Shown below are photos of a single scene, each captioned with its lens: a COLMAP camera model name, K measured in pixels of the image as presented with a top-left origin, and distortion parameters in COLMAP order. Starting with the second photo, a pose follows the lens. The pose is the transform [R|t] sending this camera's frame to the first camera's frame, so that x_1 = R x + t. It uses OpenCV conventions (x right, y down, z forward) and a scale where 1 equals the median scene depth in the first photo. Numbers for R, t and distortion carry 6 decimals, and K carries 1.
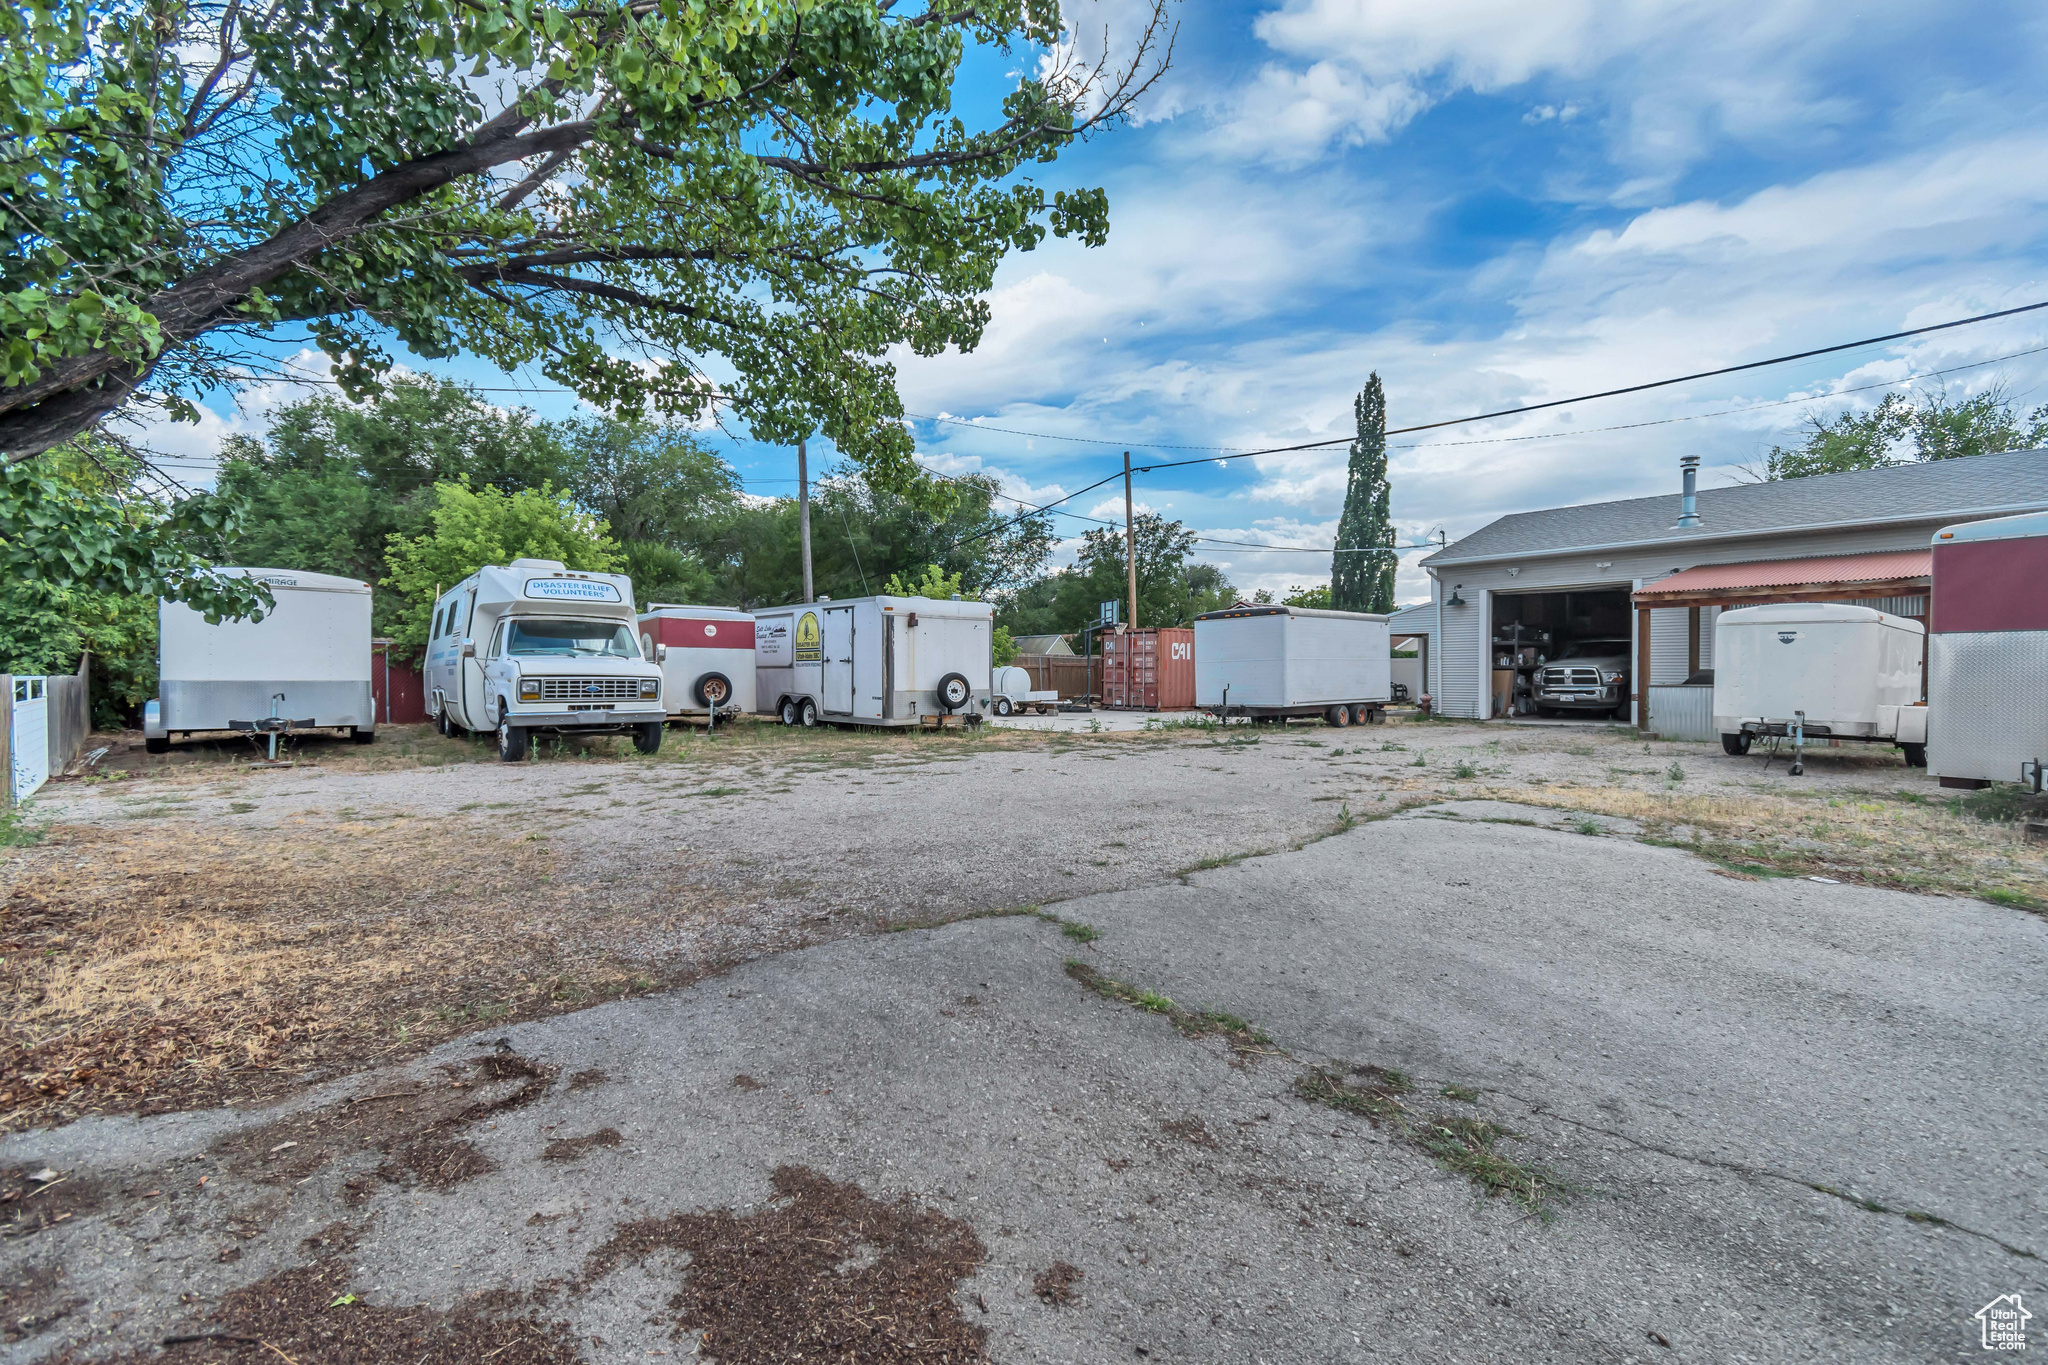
lens RADIAL K [[917.1, 0, 1035.4], [0, 917.1, 680.5], [0, 0, 1]] dist [0.002187, 0.000228]
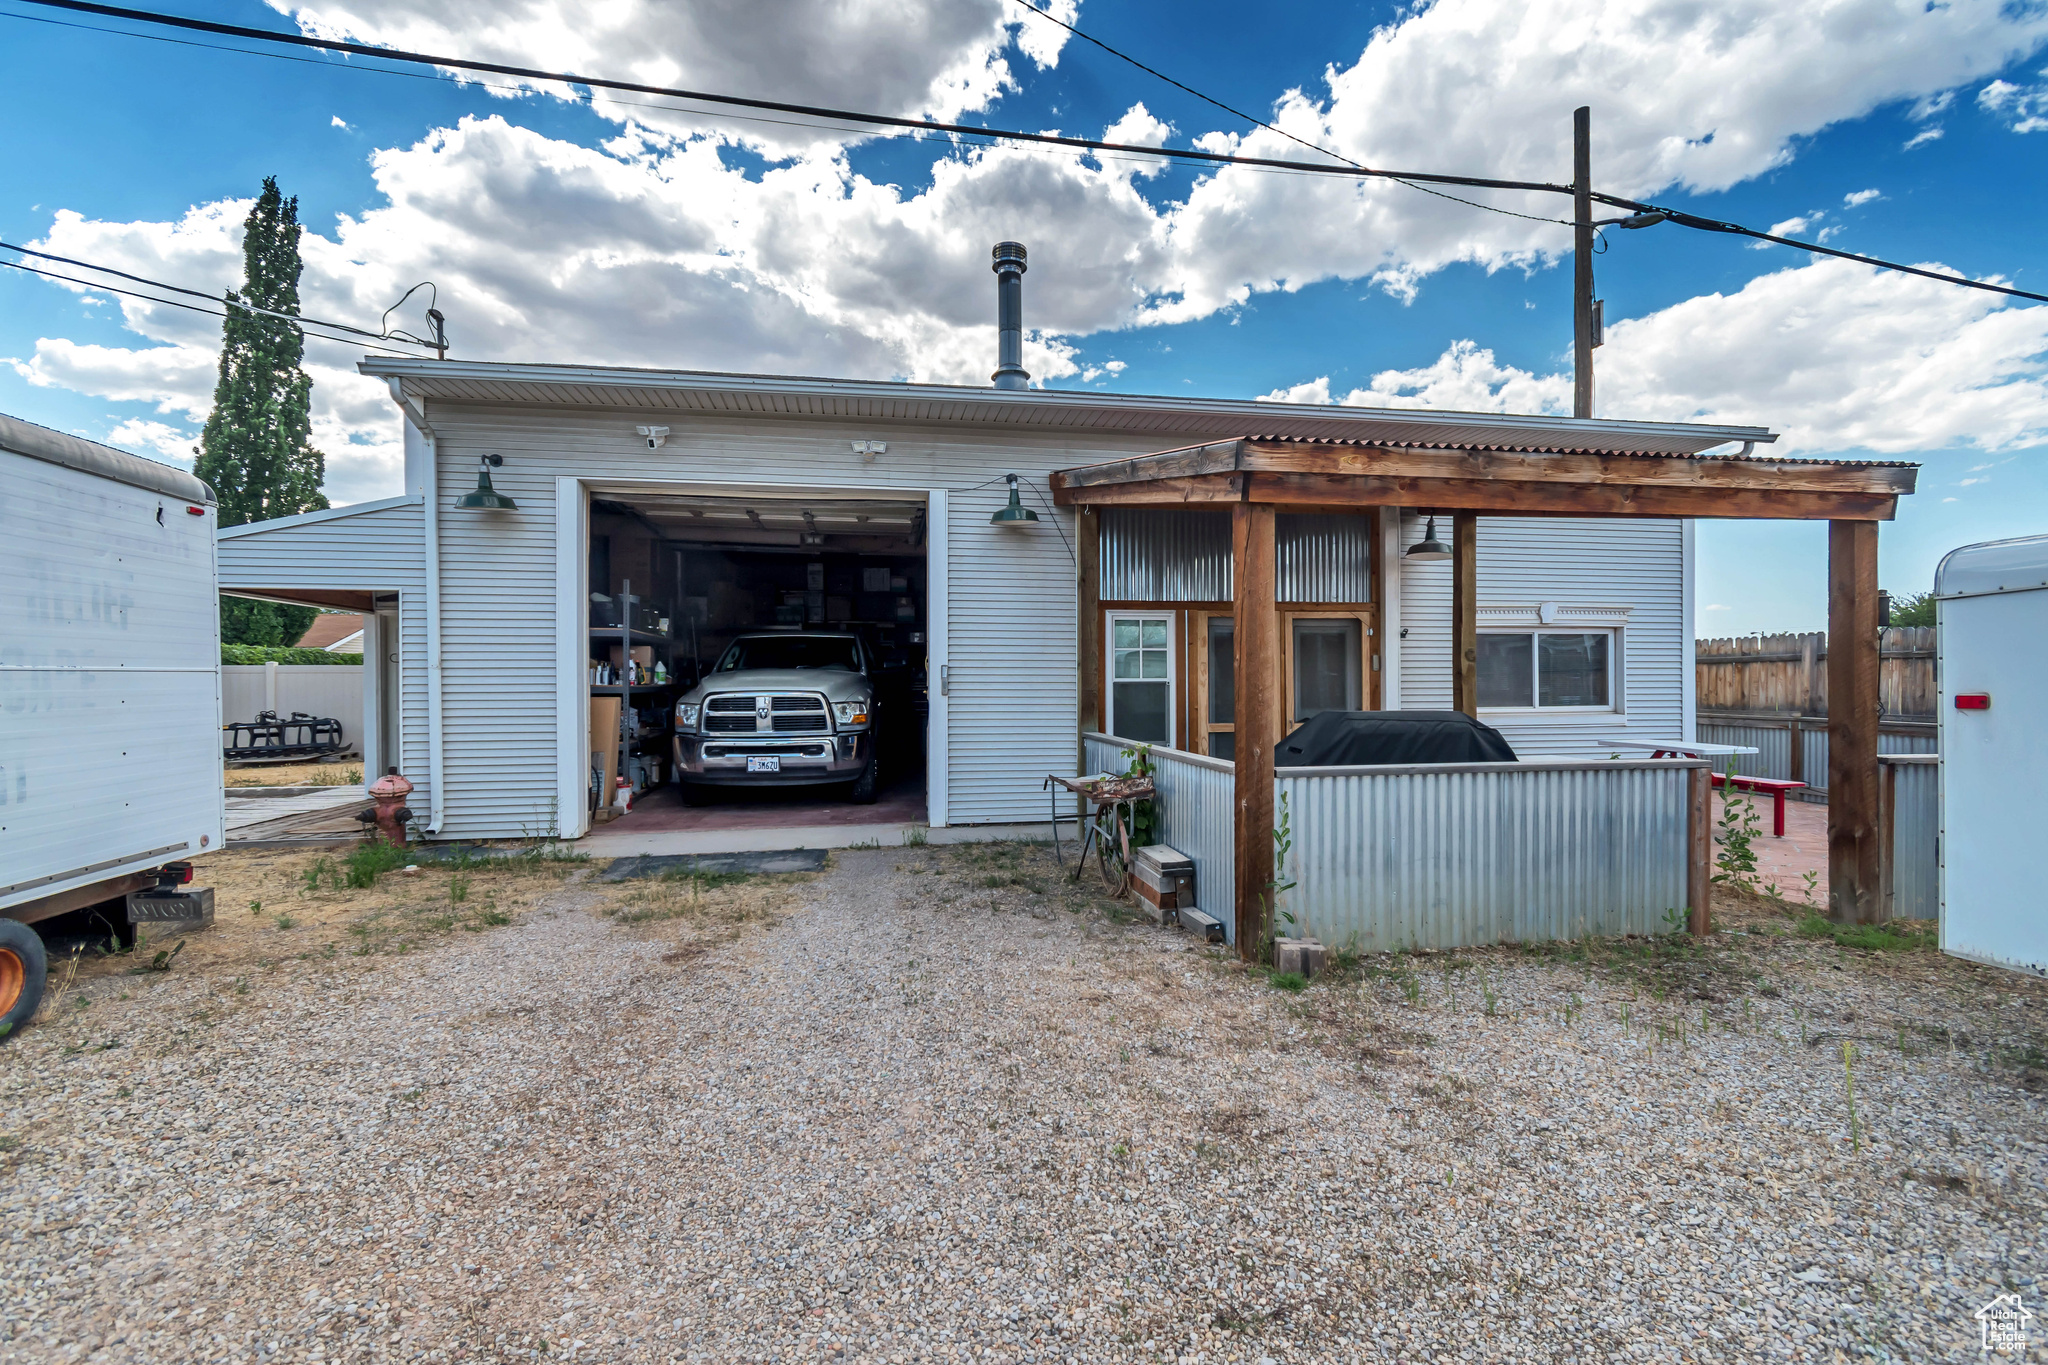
lens RADIAL K [[917.1, 0, 1035.4], [0, 917.1, 680.5], [0, 0, 1]] dist [0.002187, 0.000228]
pose [[0.520822, 0.002931, 0.853660, 0.255152], [0.008987, 0.999920, -0.008916, -0.013086], [-0.853618, 0.012315, 0.520754, 0.605092]]
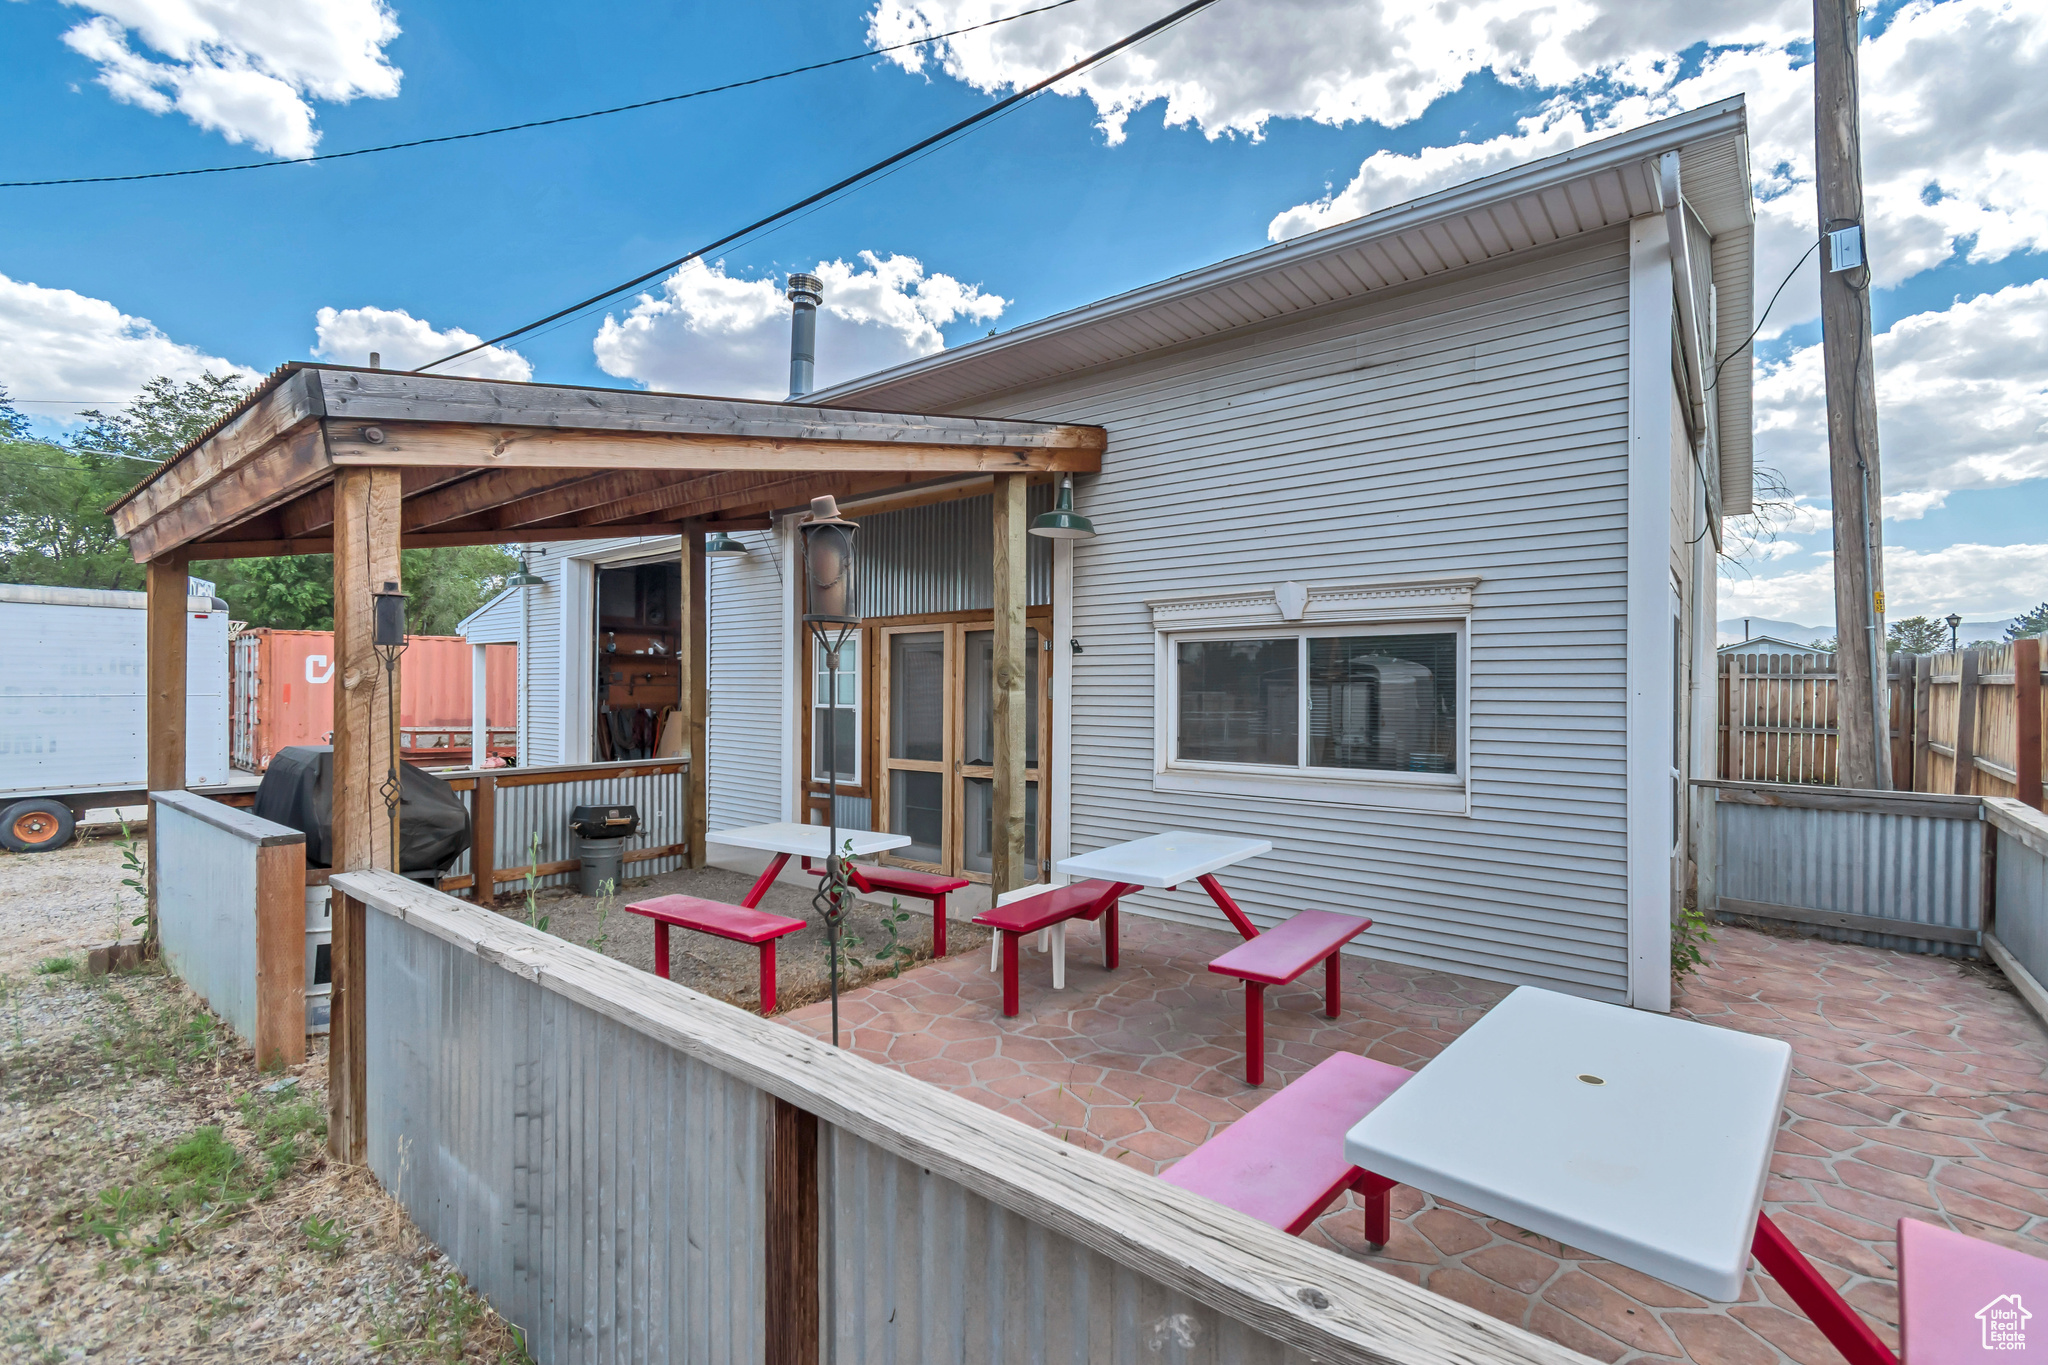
lens RADIAL K [[917.1, 0, 1035.4], [0, 917.1, 680.5], [0, 0, 1]] dist [0.002187, 0.000228]
pose [[0.985740, 0.010823, 0.167926, 0.614300], [-0.007485, 0.999762, -0.020495, -0.019349], [-0.168108, 0.018946, 0.985586, 0.407957]]
